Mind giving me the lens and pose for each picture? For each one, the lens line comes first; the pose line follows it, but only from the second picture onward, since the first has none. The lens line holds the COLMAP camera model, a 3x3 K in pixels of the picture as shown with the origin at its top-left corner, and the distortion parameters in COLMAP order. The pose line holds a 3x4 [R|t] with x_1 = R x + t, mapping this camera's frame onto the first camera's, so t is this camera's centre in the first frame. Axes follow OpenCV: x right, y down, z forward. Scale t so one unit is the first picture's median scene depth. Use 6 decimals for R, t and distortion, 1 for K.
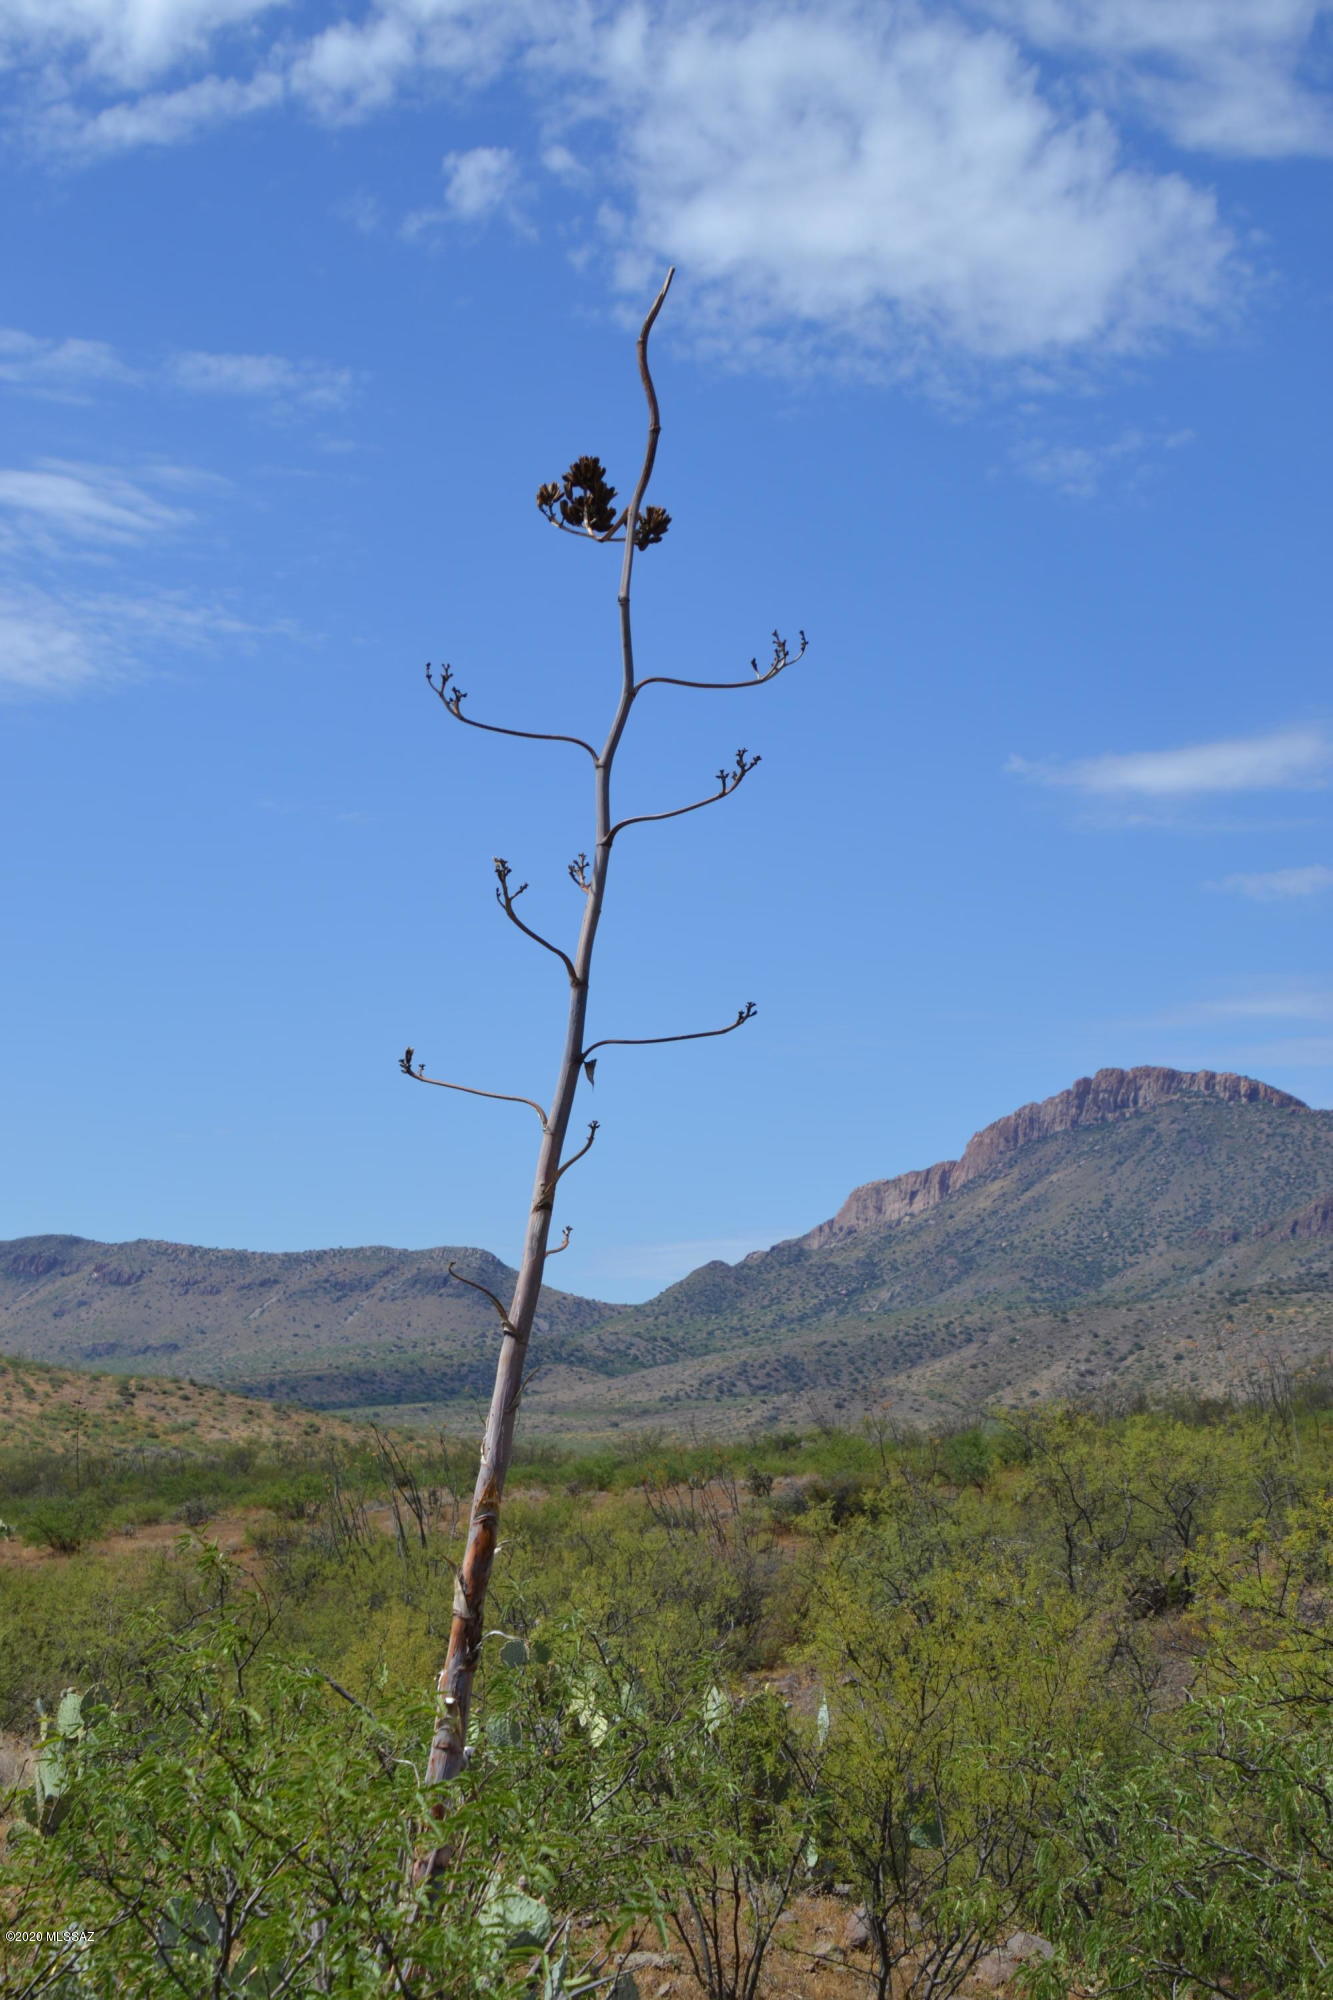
lens RADIAL K [[3431.0, 0, 680.2], [0, 3431.0, 1086.9], [0, 0, 1]] dist [0.407392, 0.000000]
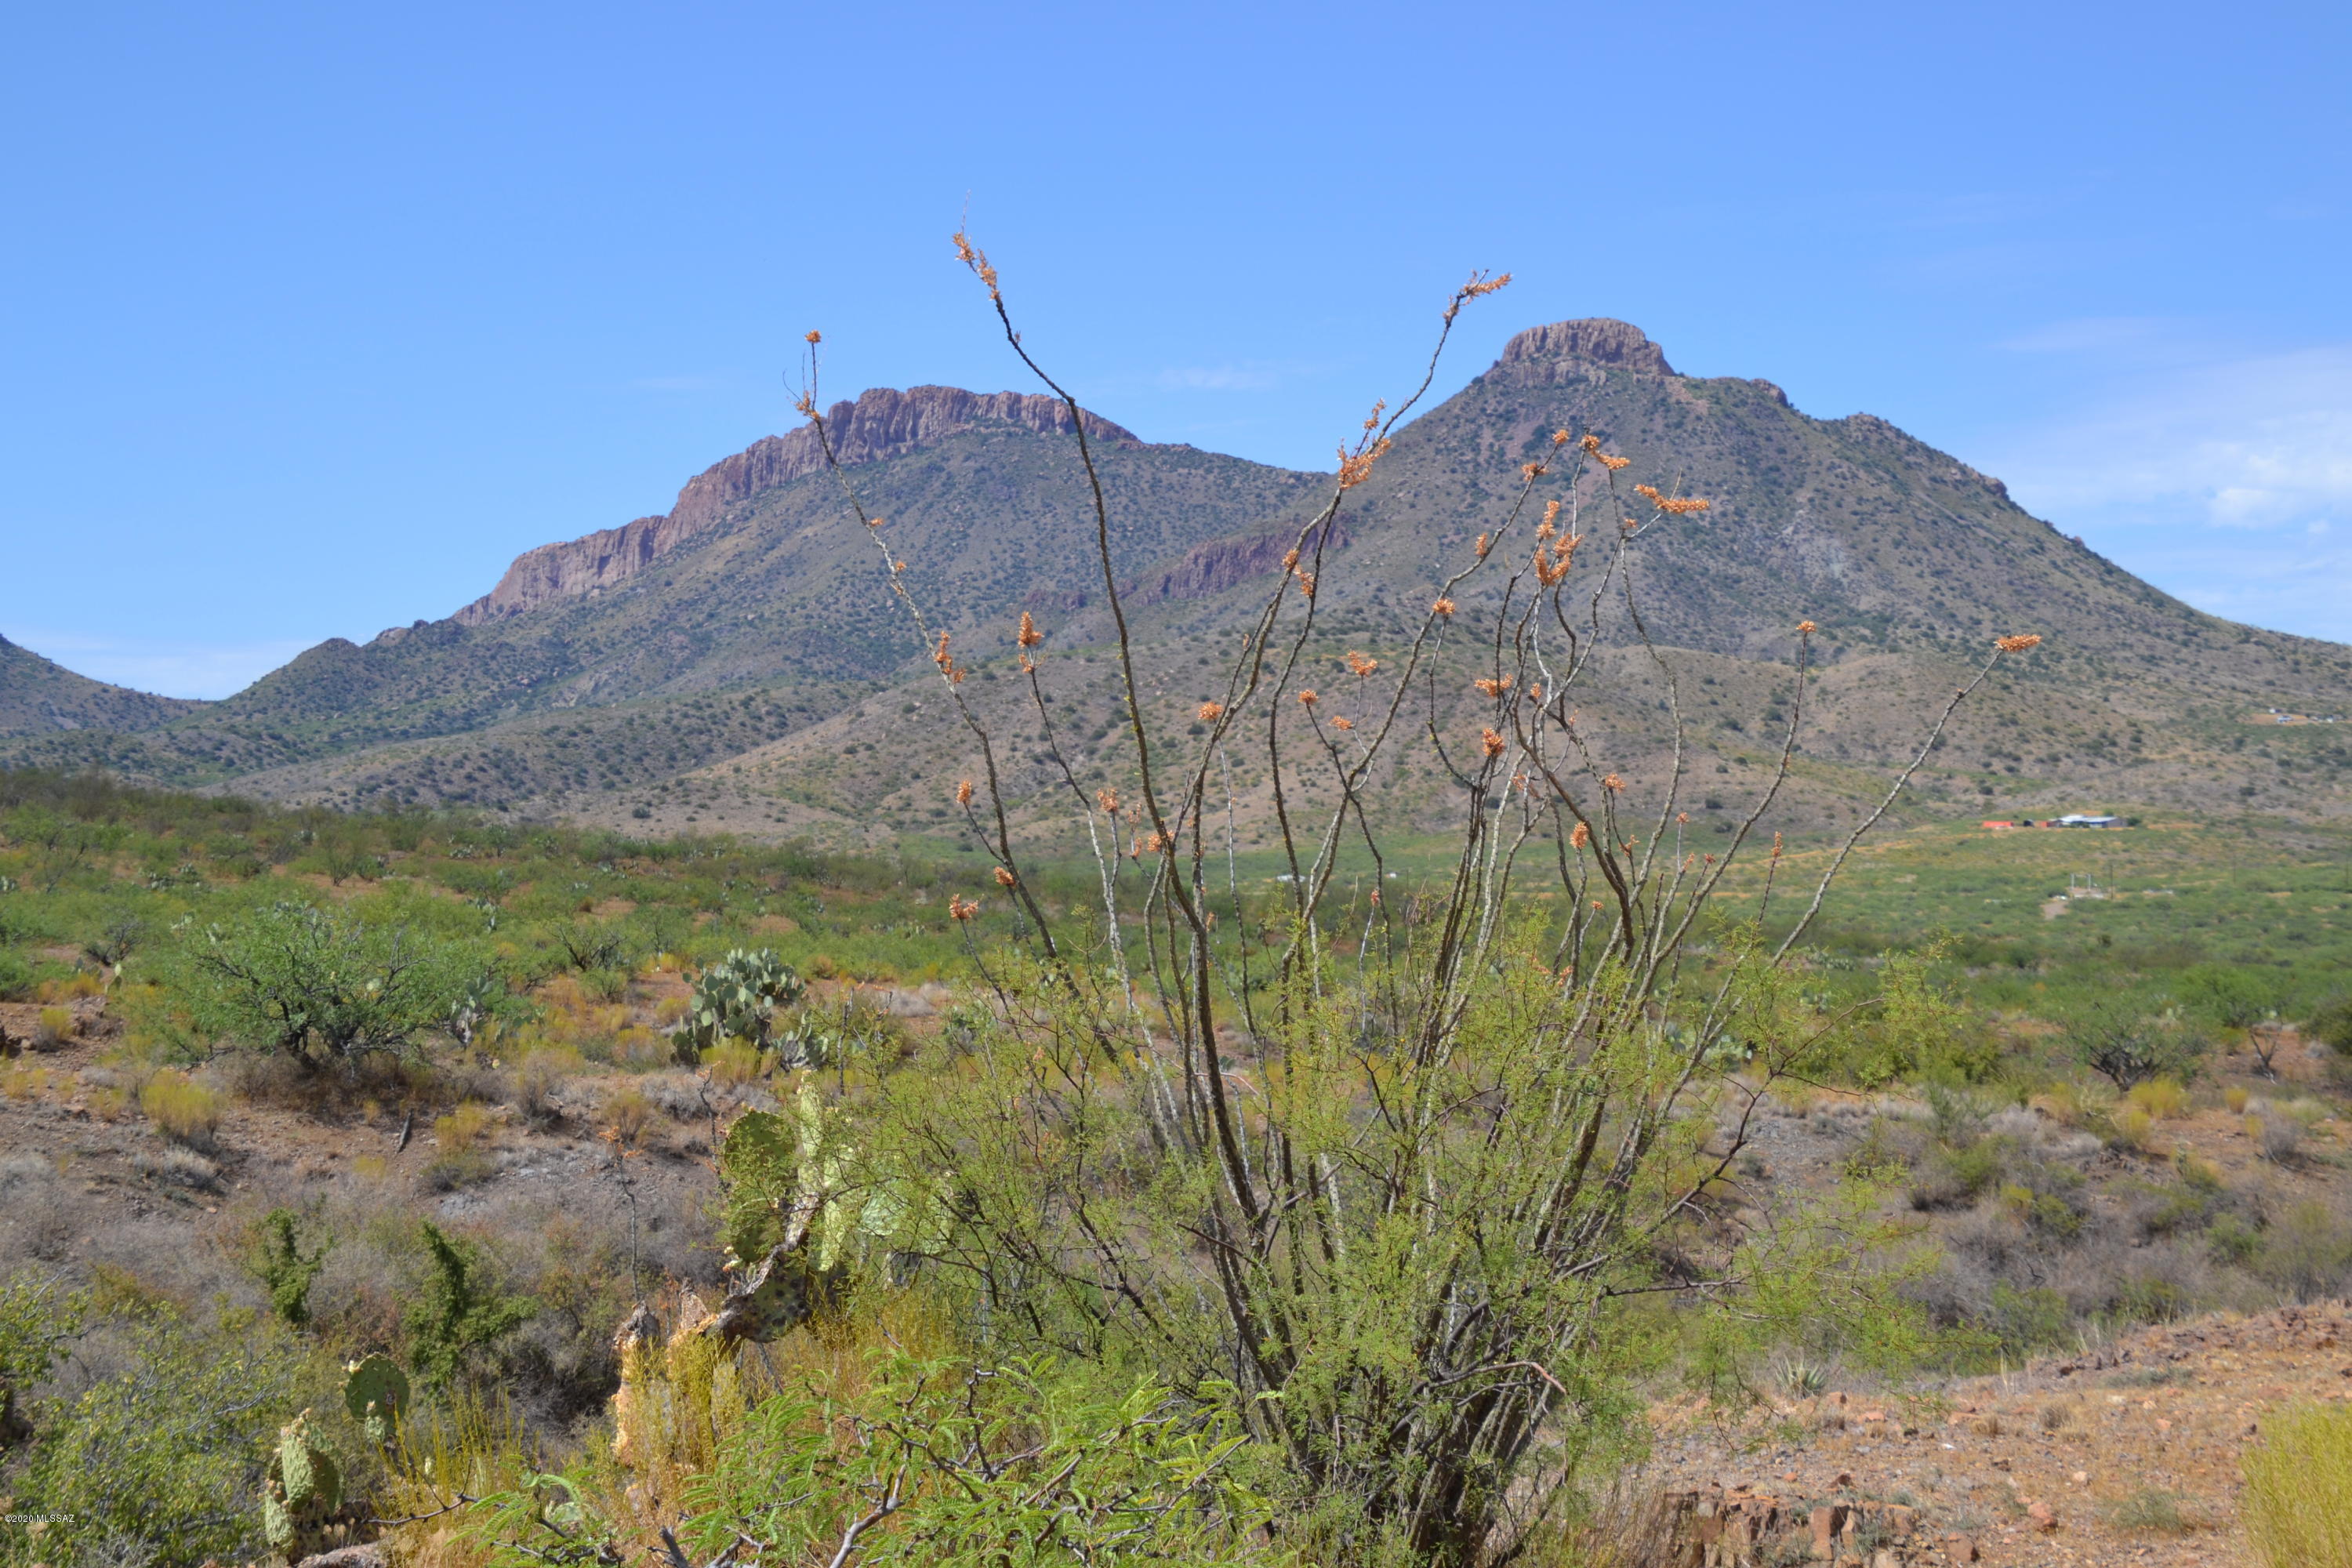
lens RADIAL K [[3730.3, 0, 1169.4], [0, 3730.3, 768.3], [0, 0, 1]] dist [0.315845, 0.000000]
pose [[0.970928, -0.001859, 0.239364, -0.010069], [-0.014663, 0.997630, 0.067226, 0.022846], [-0.238921, -0.068781, 0.968600, 0.204953]]
